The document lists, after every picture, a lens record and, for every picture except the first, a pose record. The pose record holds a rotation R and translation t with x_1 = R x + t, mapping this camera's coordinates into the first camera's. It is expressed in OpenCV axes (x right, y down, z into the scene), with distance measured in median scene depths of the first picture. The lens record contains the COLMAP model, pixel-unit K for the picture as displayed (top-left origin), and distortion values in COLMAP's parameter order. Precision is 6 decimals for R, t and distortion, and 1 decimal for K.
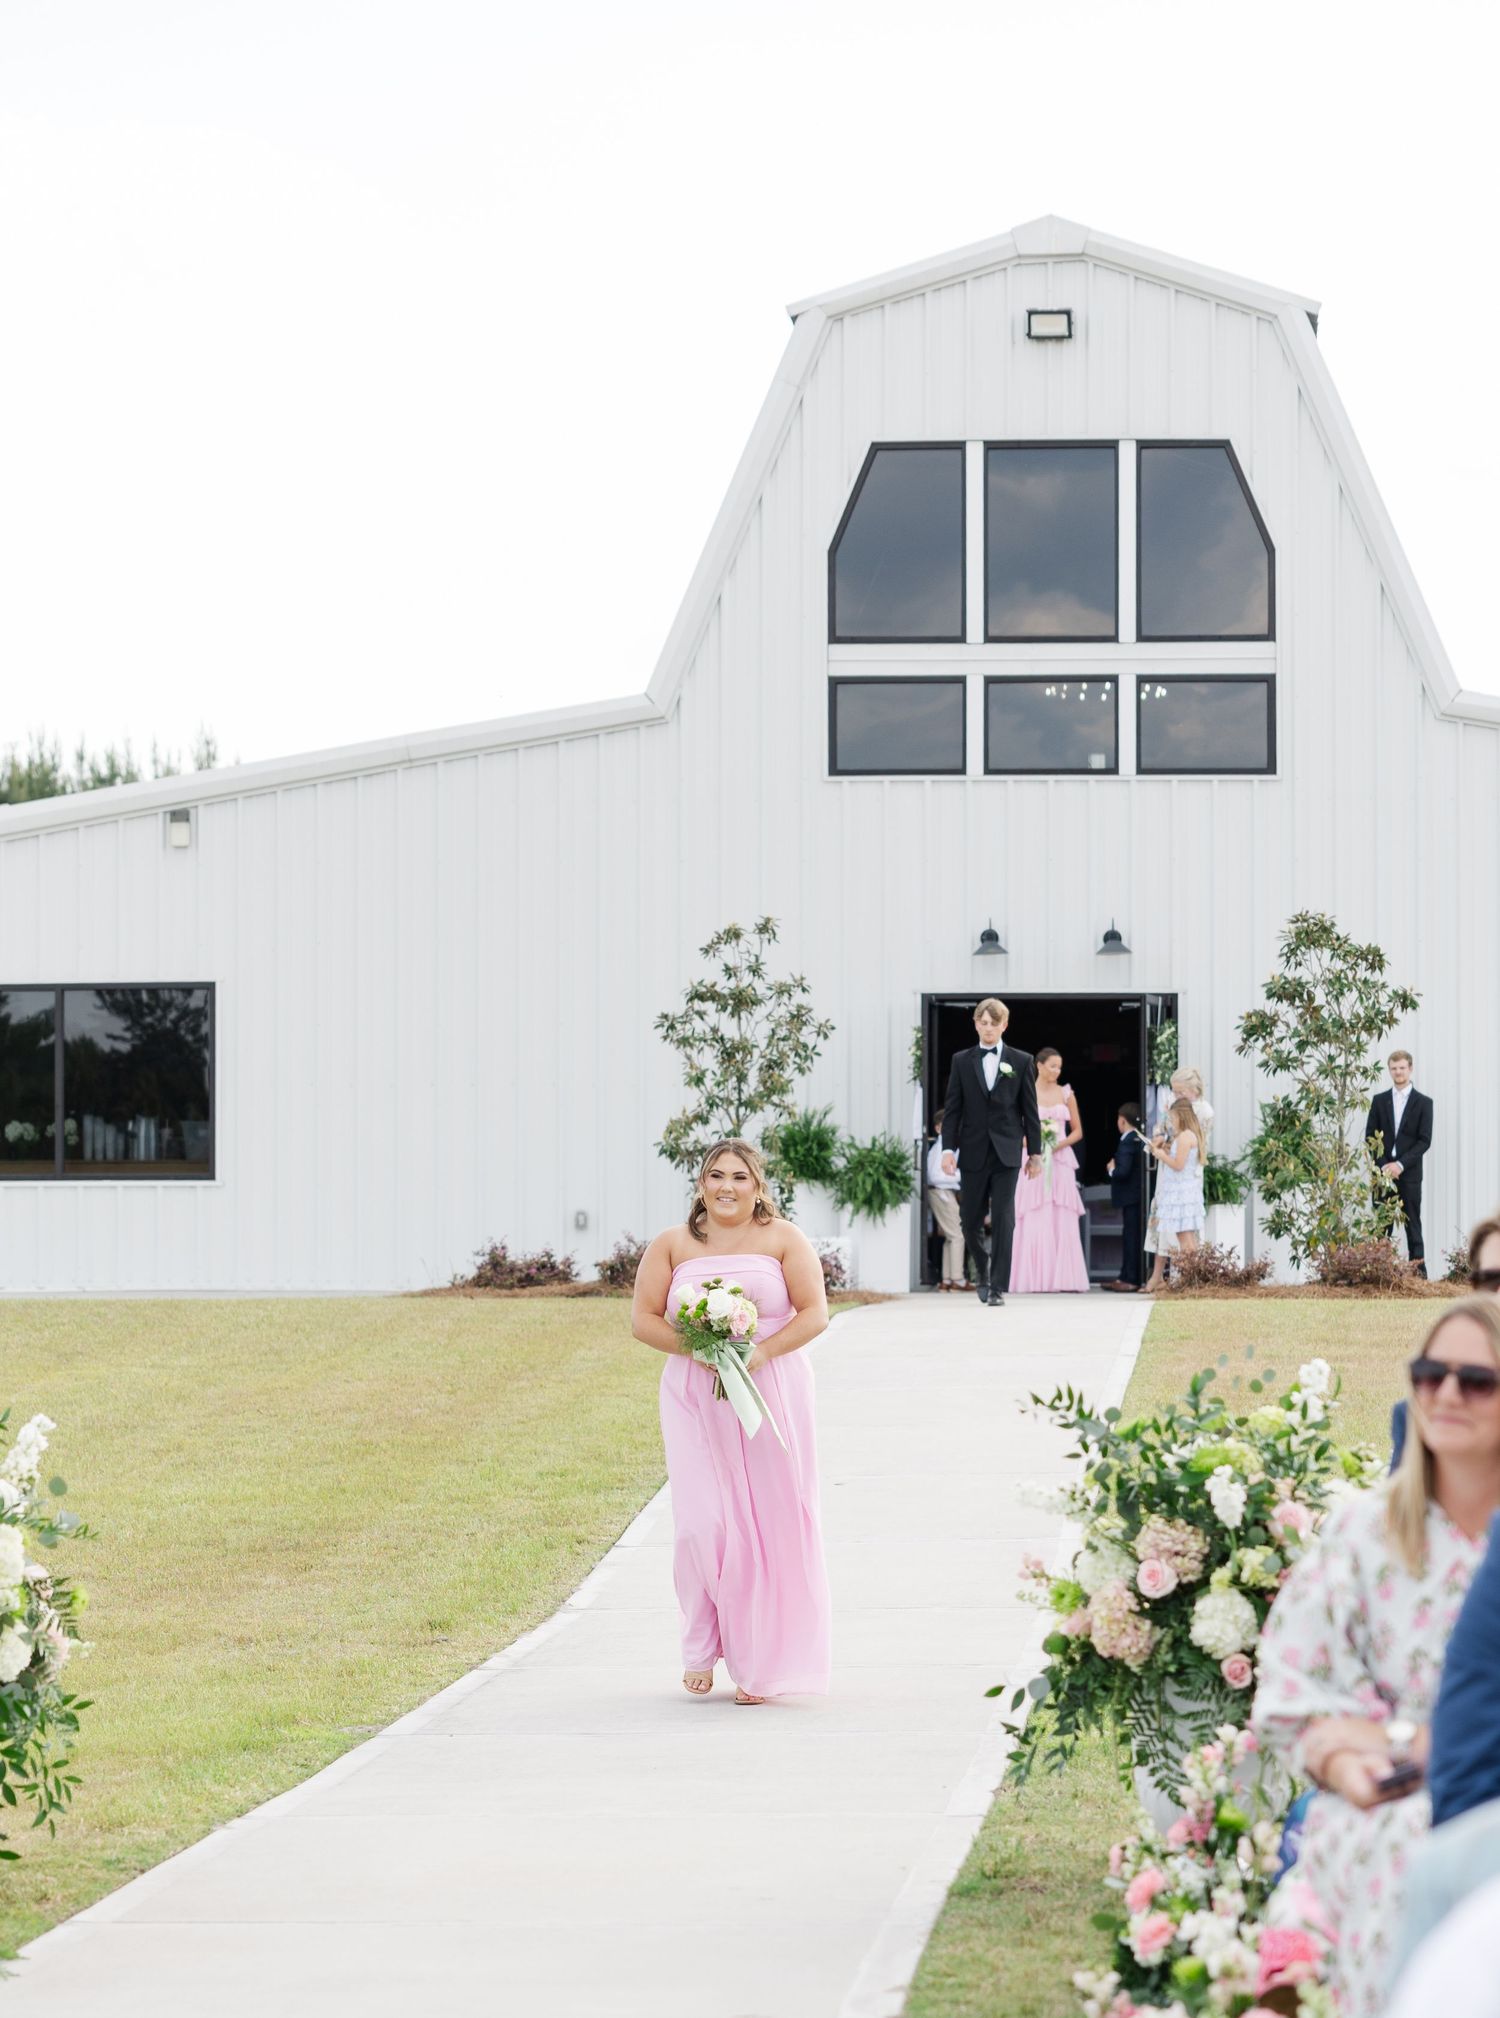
lens RADIAL K [[7099.5, 0, 901.9], [0, 7099.5, 1251.8], [0, 0, 1]] dist [-0.237568, 1.964228]
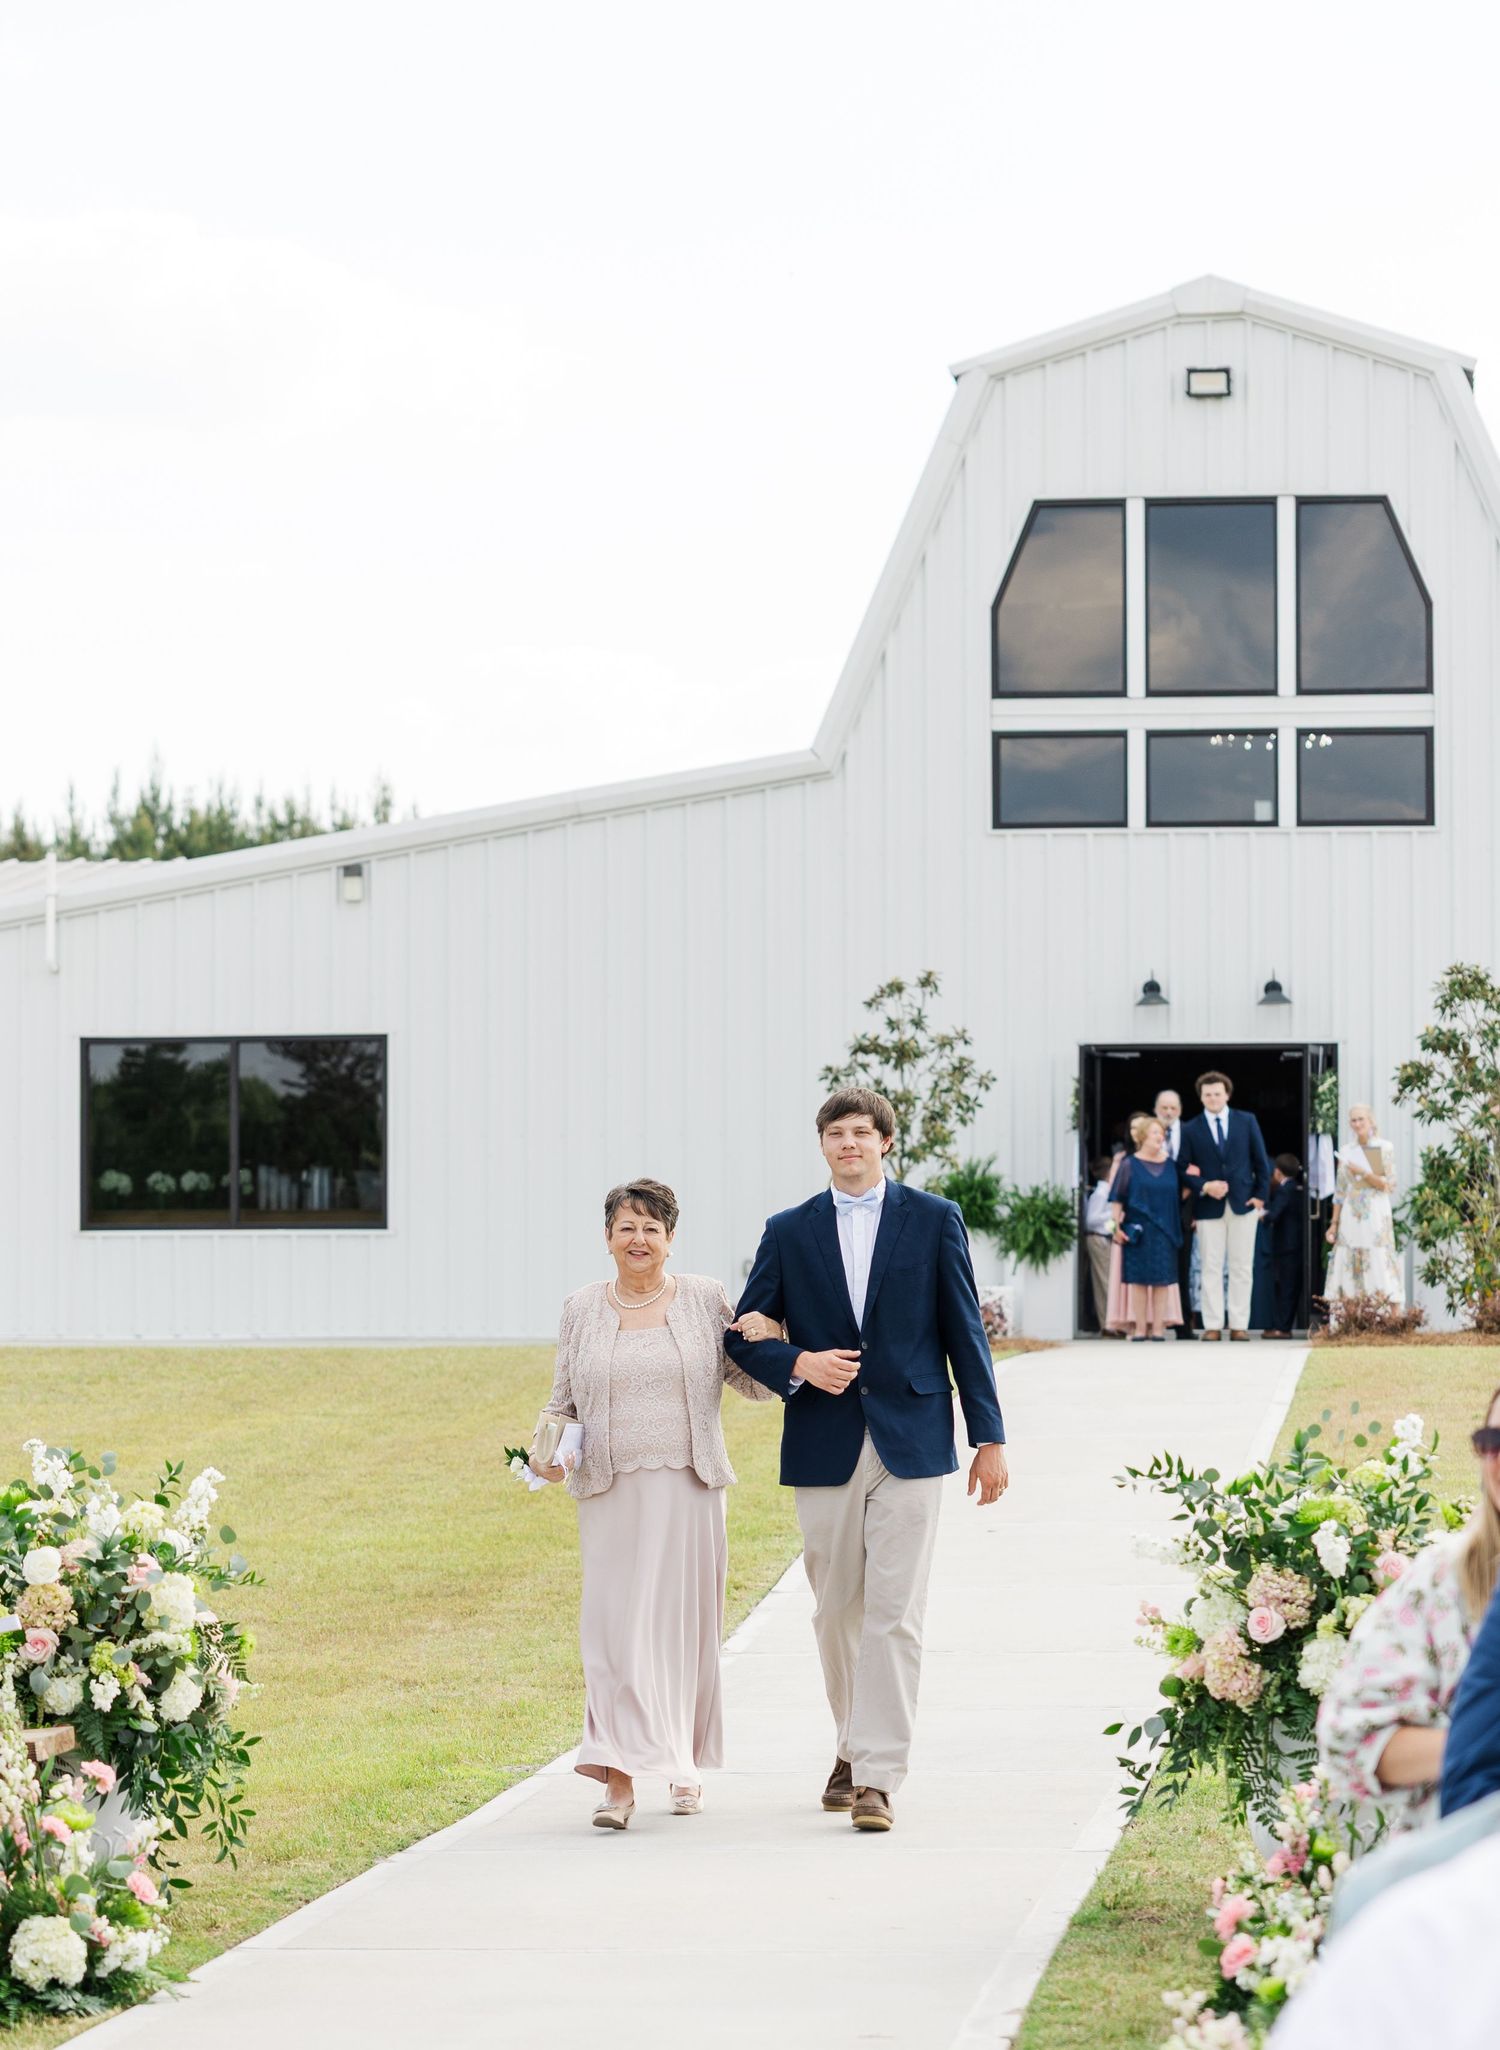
lens RADIAL K [[7337.3, 0, 729.2], [0, 7337.3, 1031.9], [0, 0, 1]] dist [-0.164201, 0.247862]
pose [[0.998652, -0.002801, -0.051839, 0.006832], [0.001029, 0.999415, -0.034171, -0.002577], [0.051904, 0.034072, 0.998071, -0.049677]]
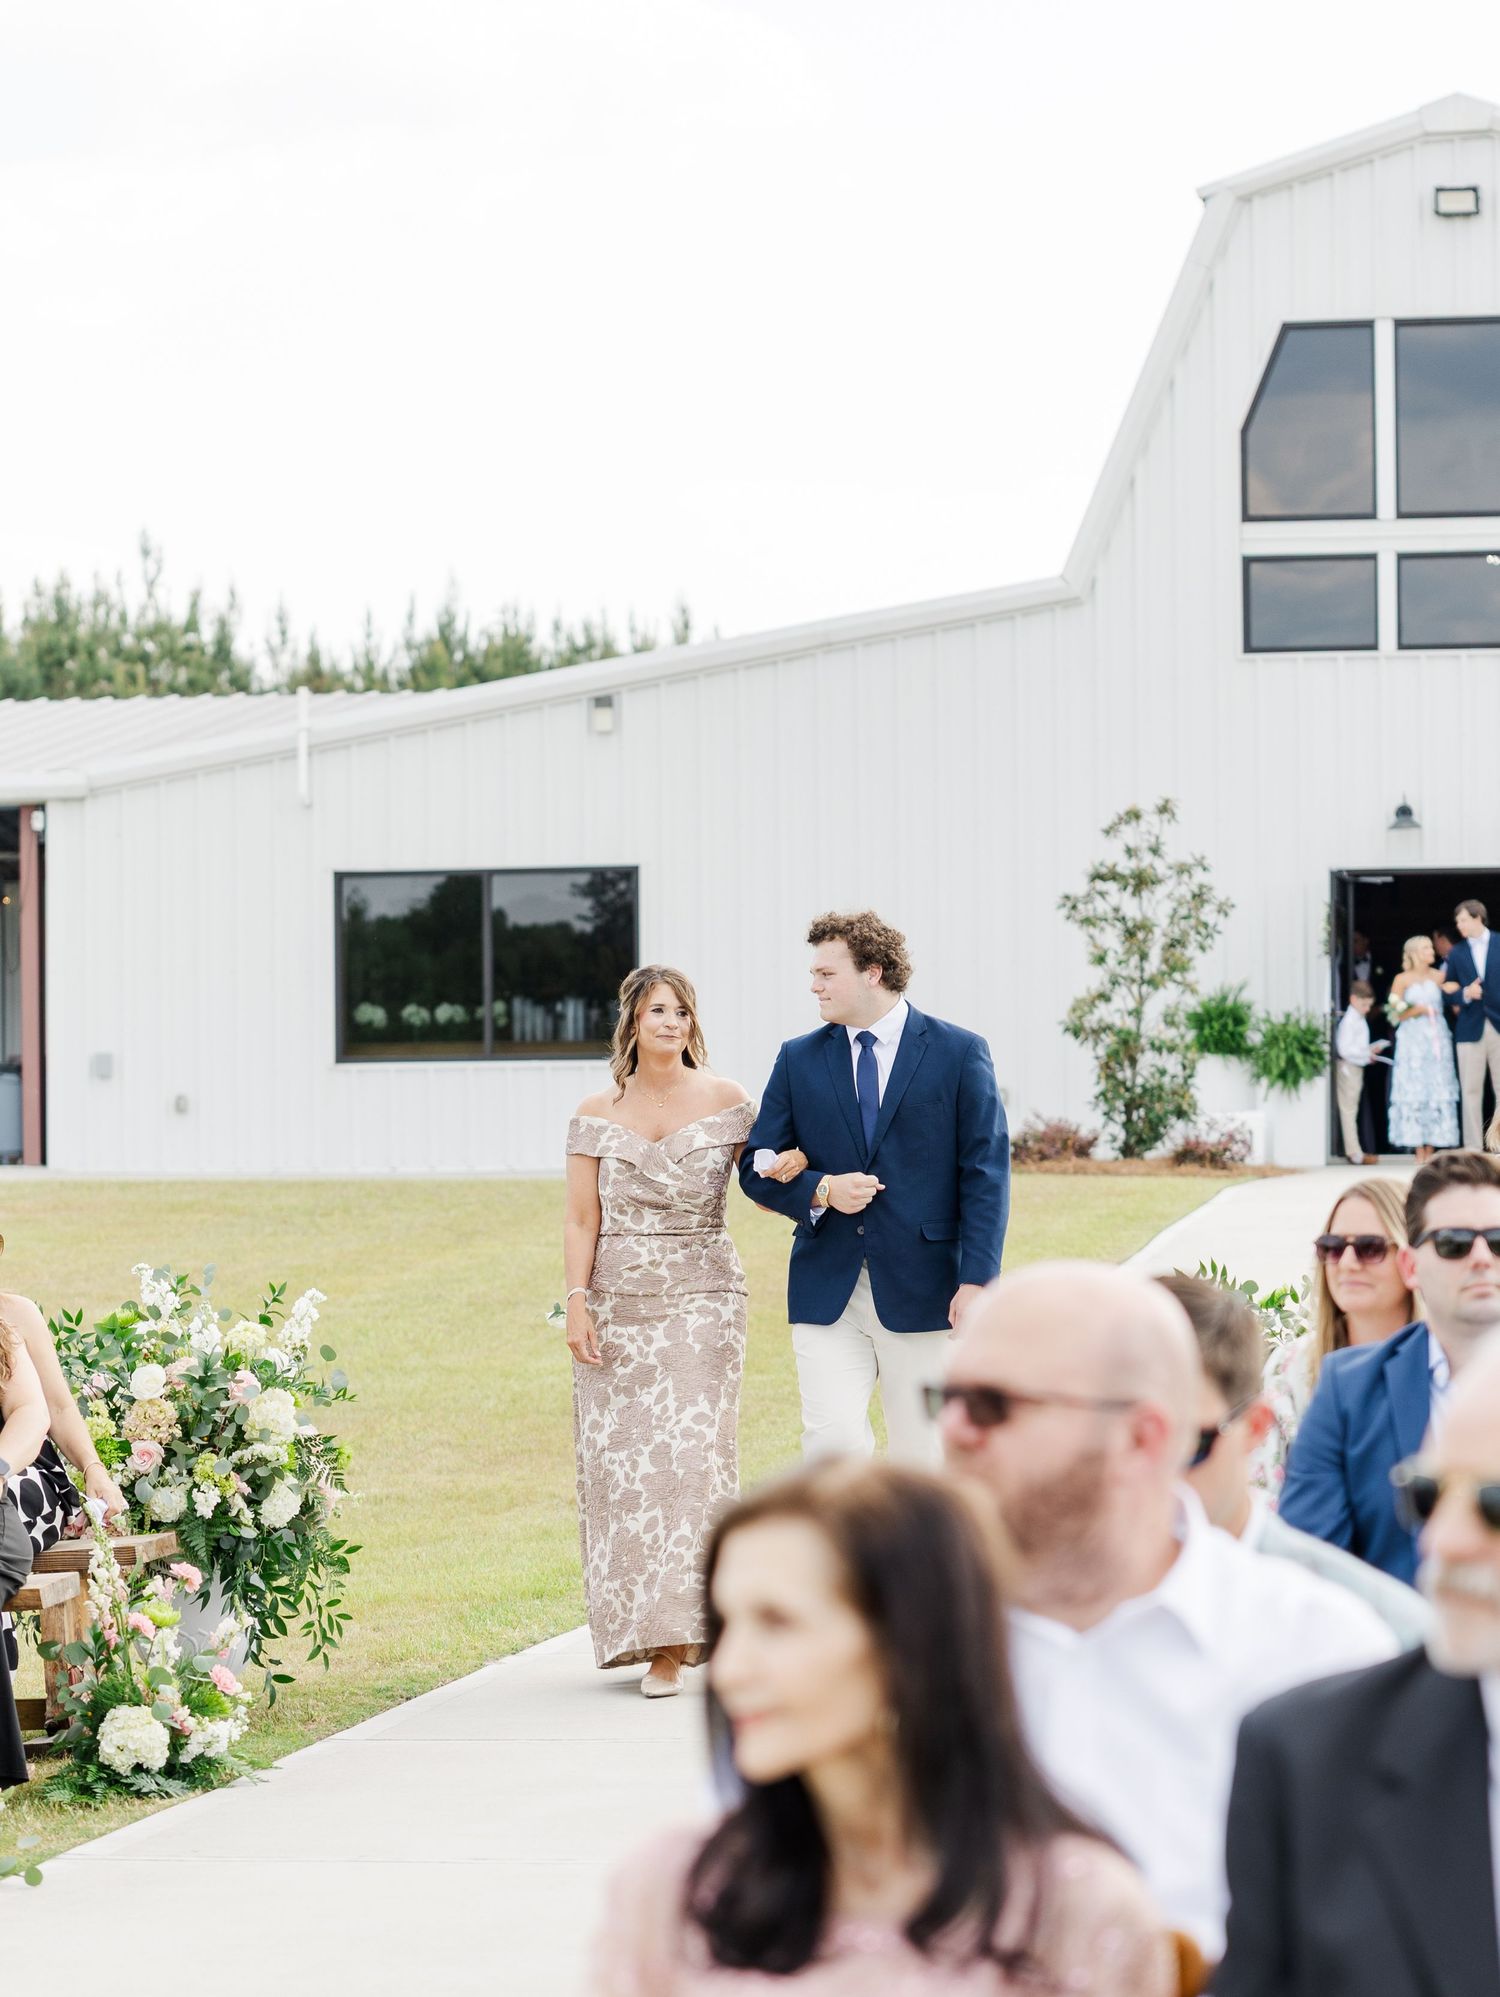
lens RADIAL K [[7886.1, 0, 747.7], [0, 7886.1, 1000.6], [0, 0, 1]] dist [-0.128285, 0.923685]
pose [[0.993618, -0.009814, -0.112372, 0.048129], [0.008242, 0.999862, -0.014445, -0.002354], [0.112498, 0.013427, 0.993561, -0.128512]]
